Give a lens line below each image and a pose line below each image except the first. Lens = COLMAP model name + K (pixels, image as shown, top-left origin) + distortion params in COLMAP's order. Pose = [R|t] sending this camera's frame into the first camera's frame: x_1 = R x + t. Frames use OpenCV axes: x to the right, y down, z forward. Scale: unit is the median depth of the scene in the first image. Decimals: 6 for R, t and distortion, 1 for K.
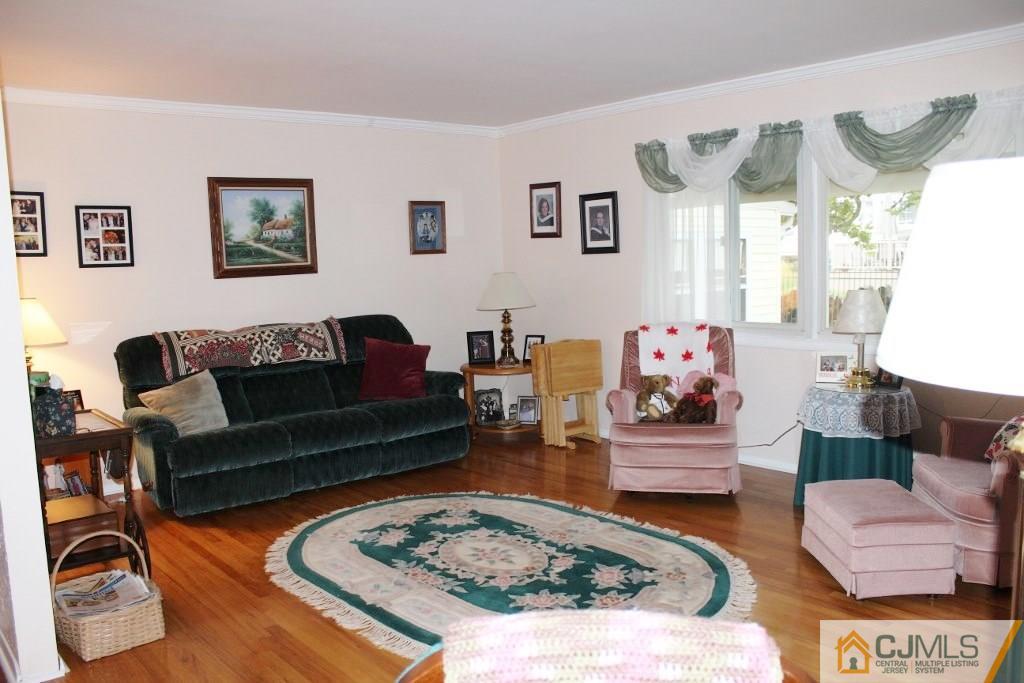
lens RADIAL K [[859.0, 0, 518.5], [0, 859.0, 349.6], [0, 0, 1]] dist [-0.141682, 0.125500]
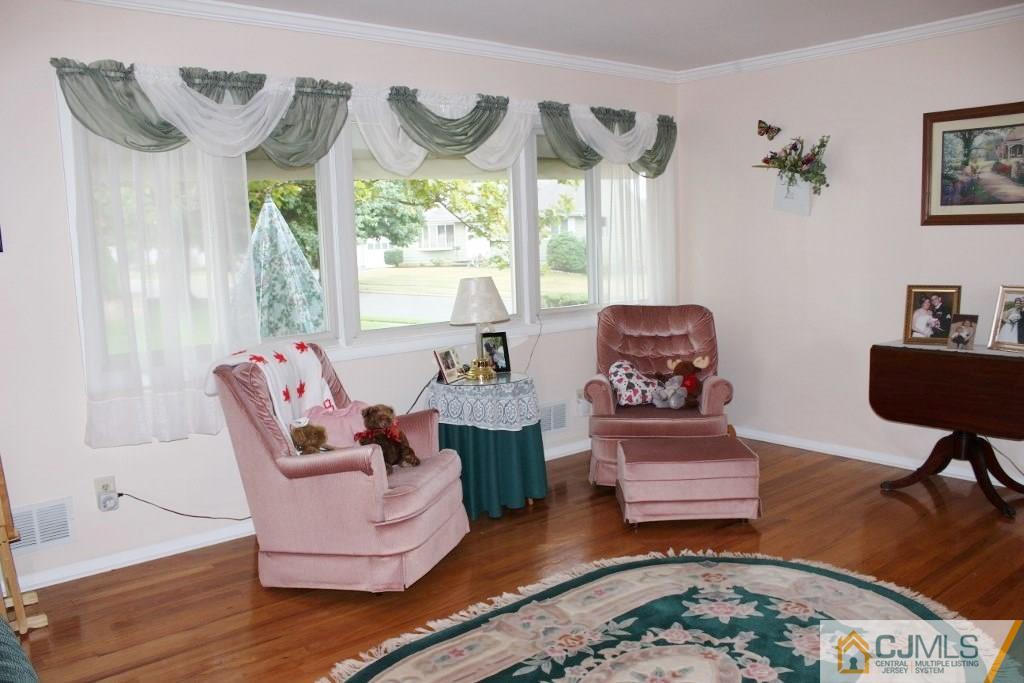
lens RADIAL K [[859.0, 0, 522.3], [0, 859.0, 349.0], [0, 0, 1]] dist [-0.141682, 0.125500]
pose [[-0.002860, -0.102436, 0.994735, -0.516844], [0.138466, 0.985117, 0.101844, -0.075020], [-0.990363, 0.138028, 0.011367, 0.848493]]
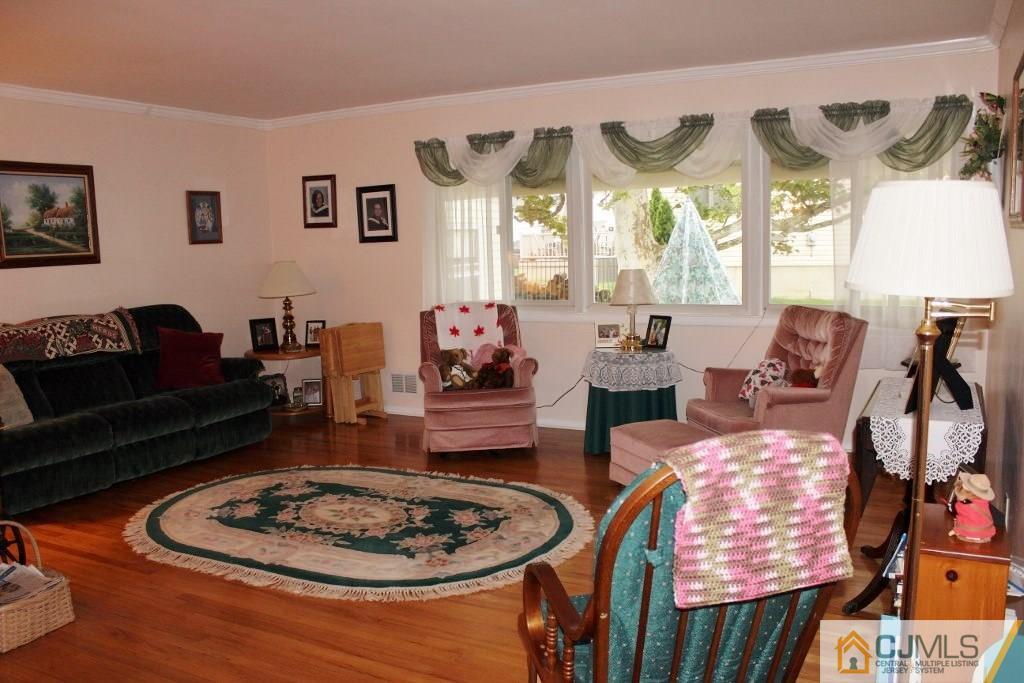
lens RADIAL K [[859.0, 0, 517.8], [0, 859.0, 350.9], [0, 0, 1]] dist [-0.141682, 0.125500]
pose [[0.929824, -0.043778, 0.365390, -0.179546], [0.040516, 0.999041, 0.016594, 0.017481], [-0.365766, -0.000625, 0.930707, -0.079343]]
